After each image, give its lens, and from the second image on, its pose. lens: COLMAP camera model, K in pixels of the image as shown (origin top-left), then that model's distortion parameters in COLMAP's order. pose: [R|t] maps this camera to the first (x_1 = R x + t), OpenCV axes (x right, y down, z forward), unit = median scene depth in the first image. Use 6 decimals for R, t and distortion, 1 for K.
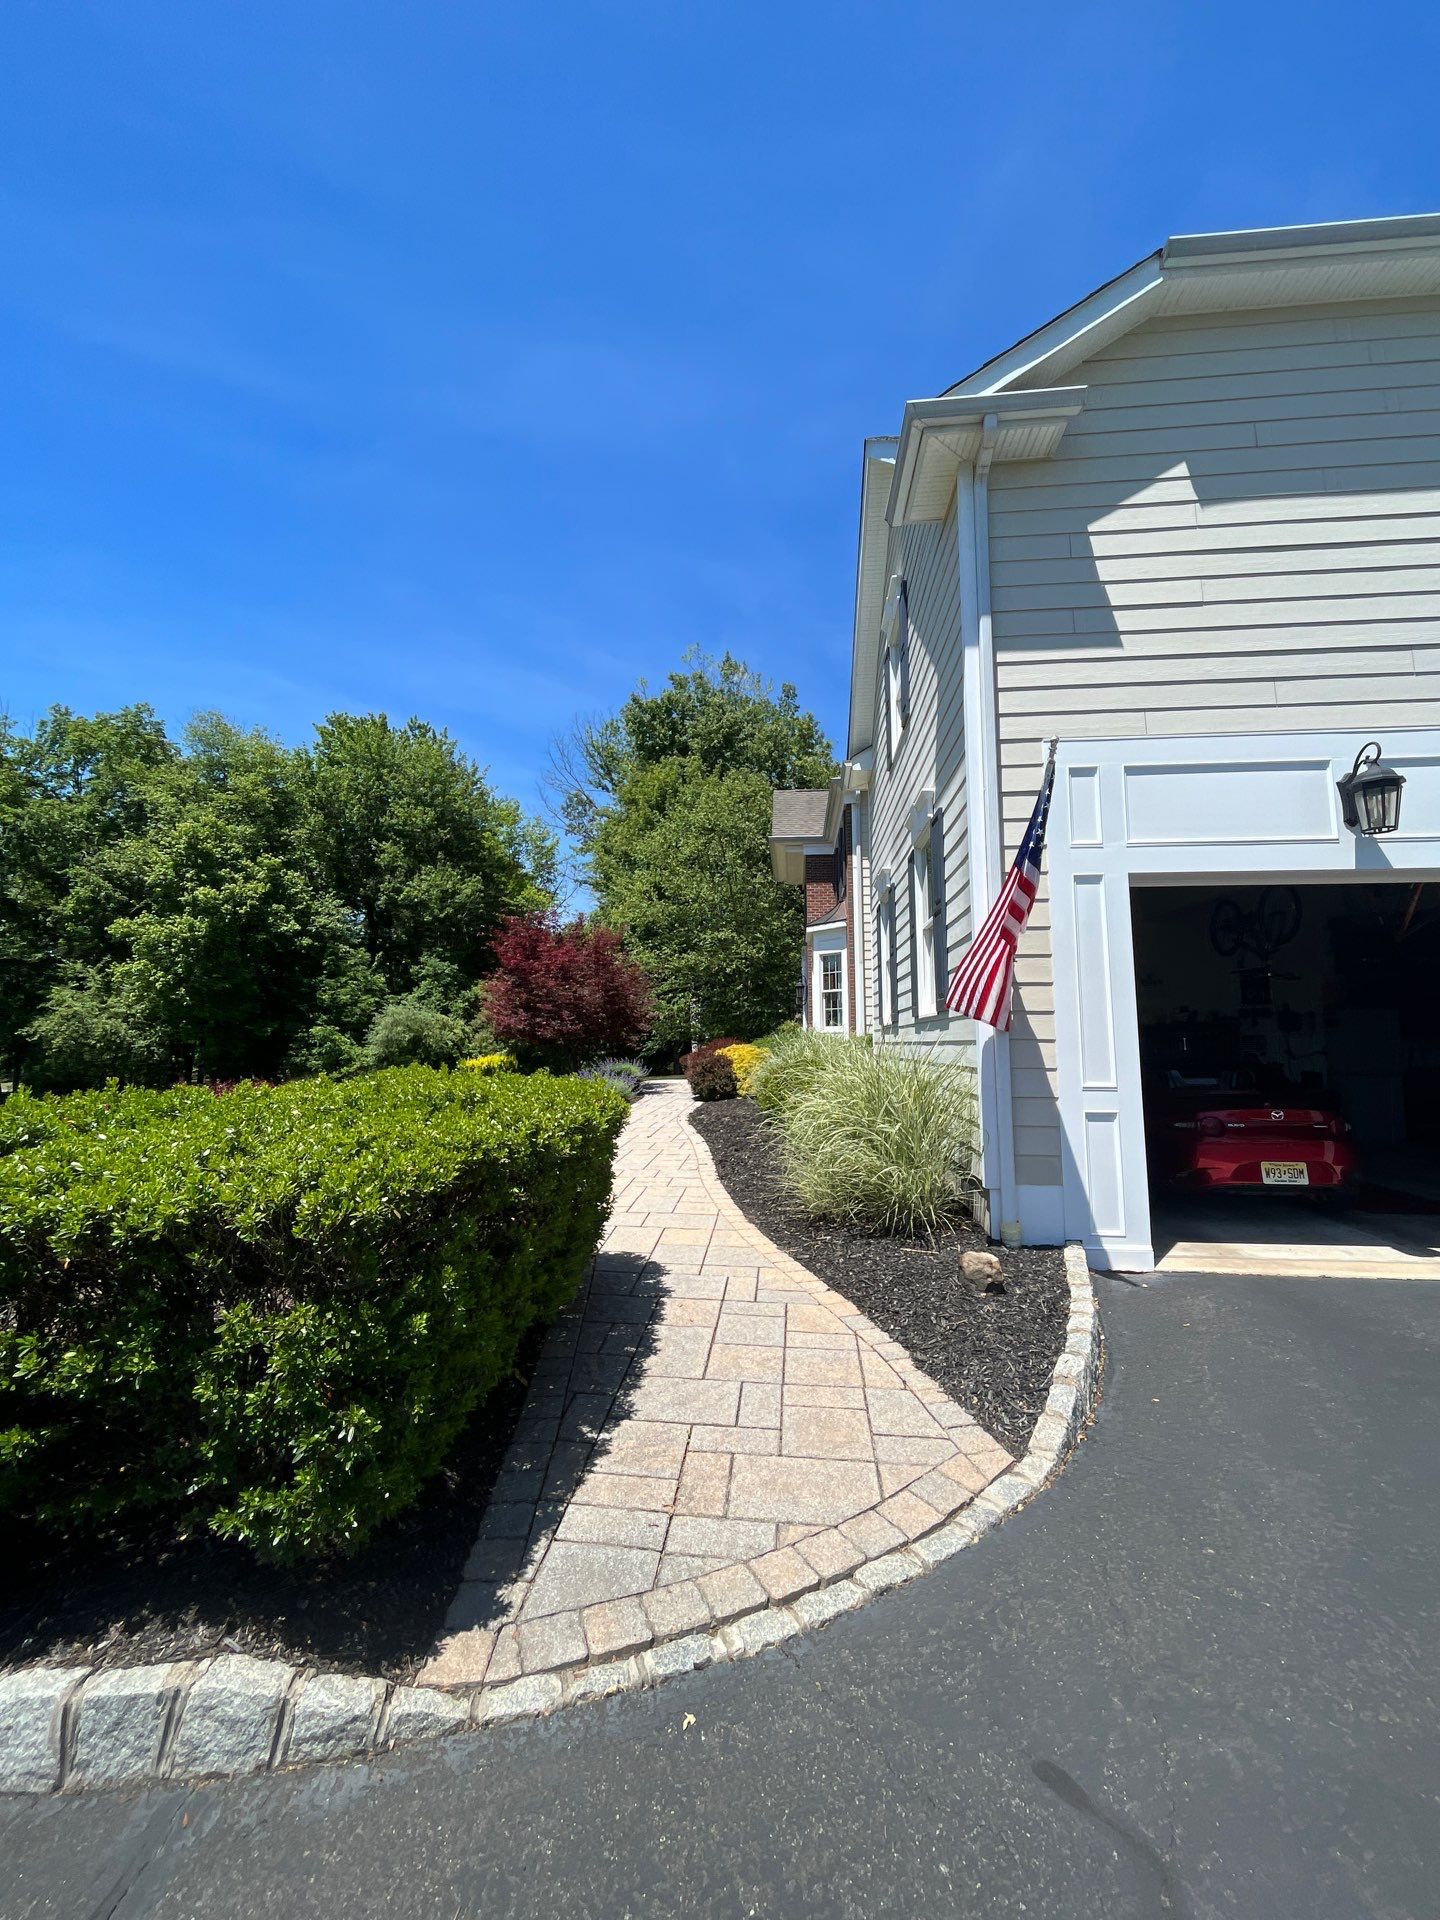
lens RADIAL K [[773.4, 0, 717.8], [0, 773.4, 960.2], [0, 0, 1]] dist [-0.003696, -0.000080]
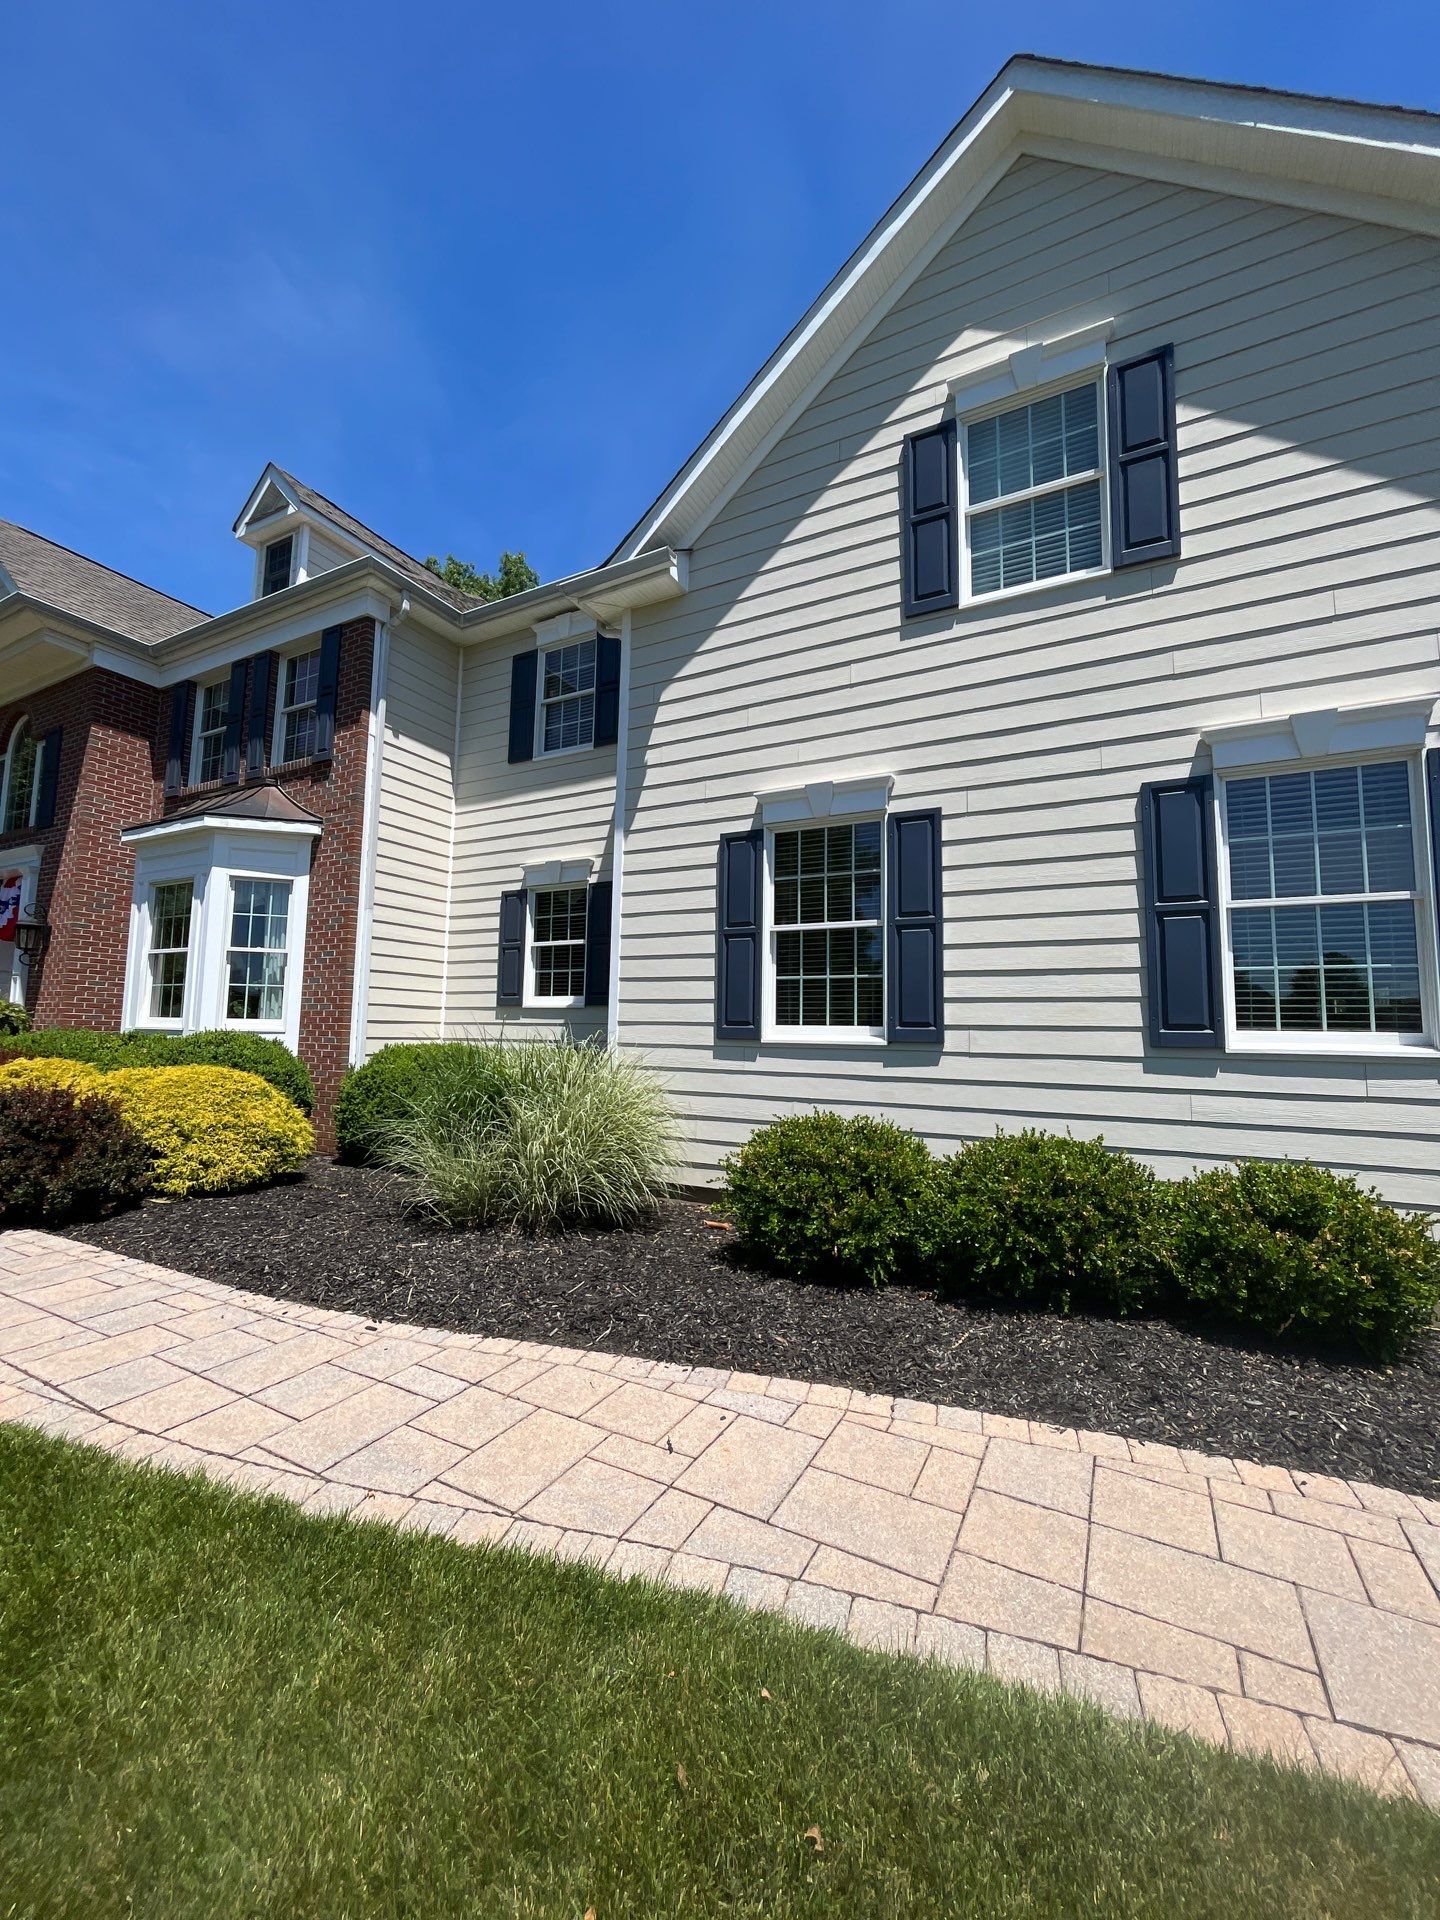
lens RADIAL K [[773.4, 0, 717.8], [0, 773.4, 960.2], [0, 0, 1]] dist [-0.003696, -0.000080]
pose [[0.383345, 0.094729, 0.918734, -0.085402], [-0.117027, 0.991691, -0.053421, 0.015383], [-0.916161, -0.087038, 0.391246, 0.210842]]
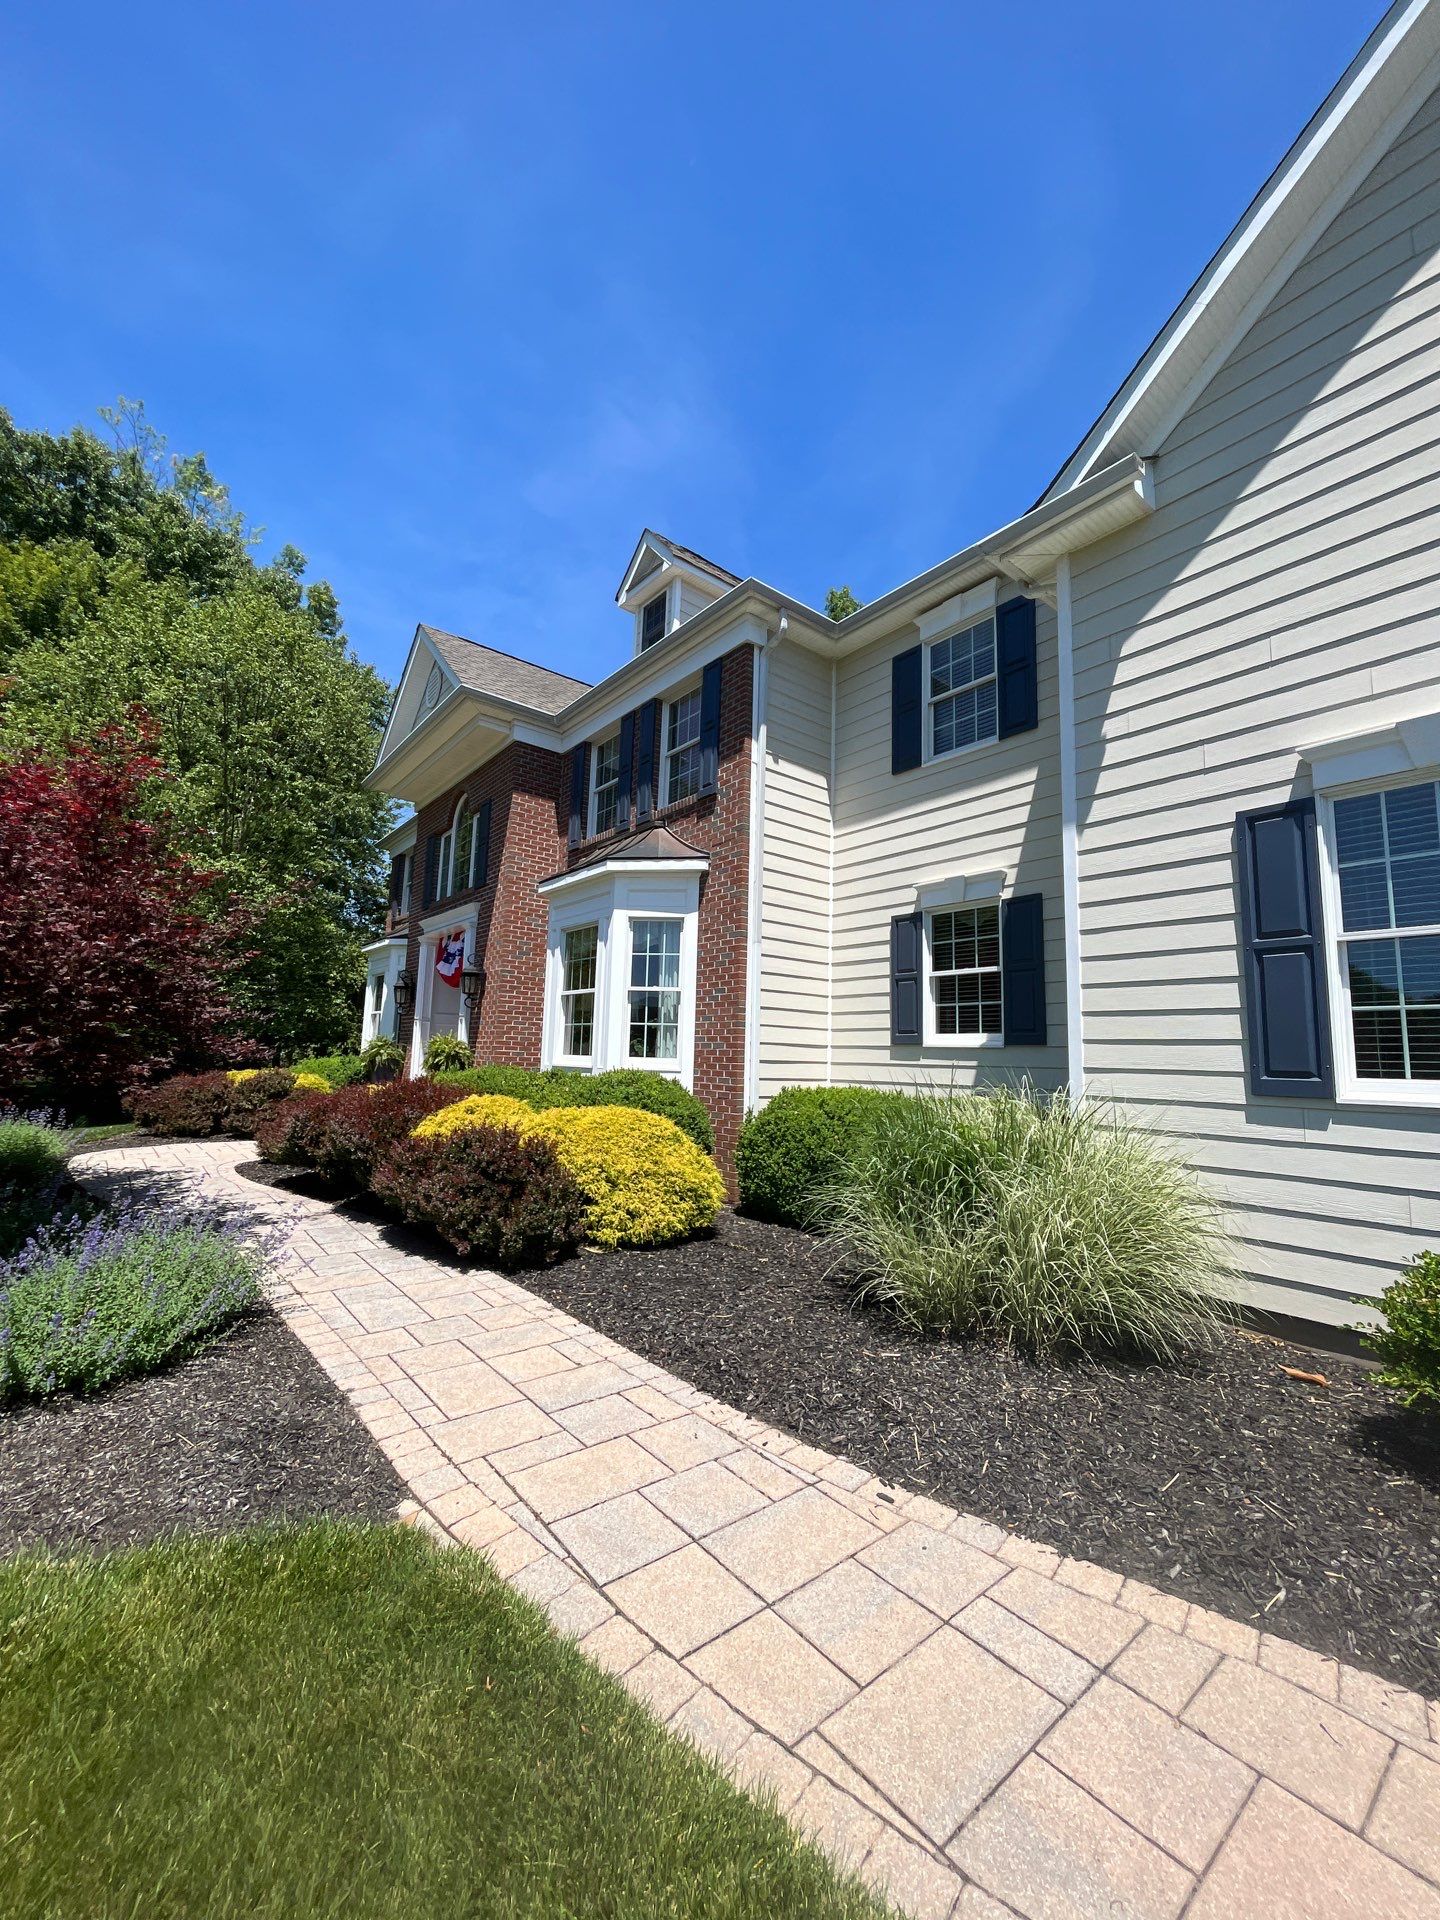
lens RADIAL K [[773.4, 0, 717.8], [0, 773.4, 960.2], [0, 0, 1]] dist [-0.003696, -0.000080]
pose [[0.716454, 0.109389, 0.689005, -0.074864], [-0.103944, 0.993344, -0.049623, 0.016949], [-0.689848, -0.036066, 0.723056, 0.243387]]
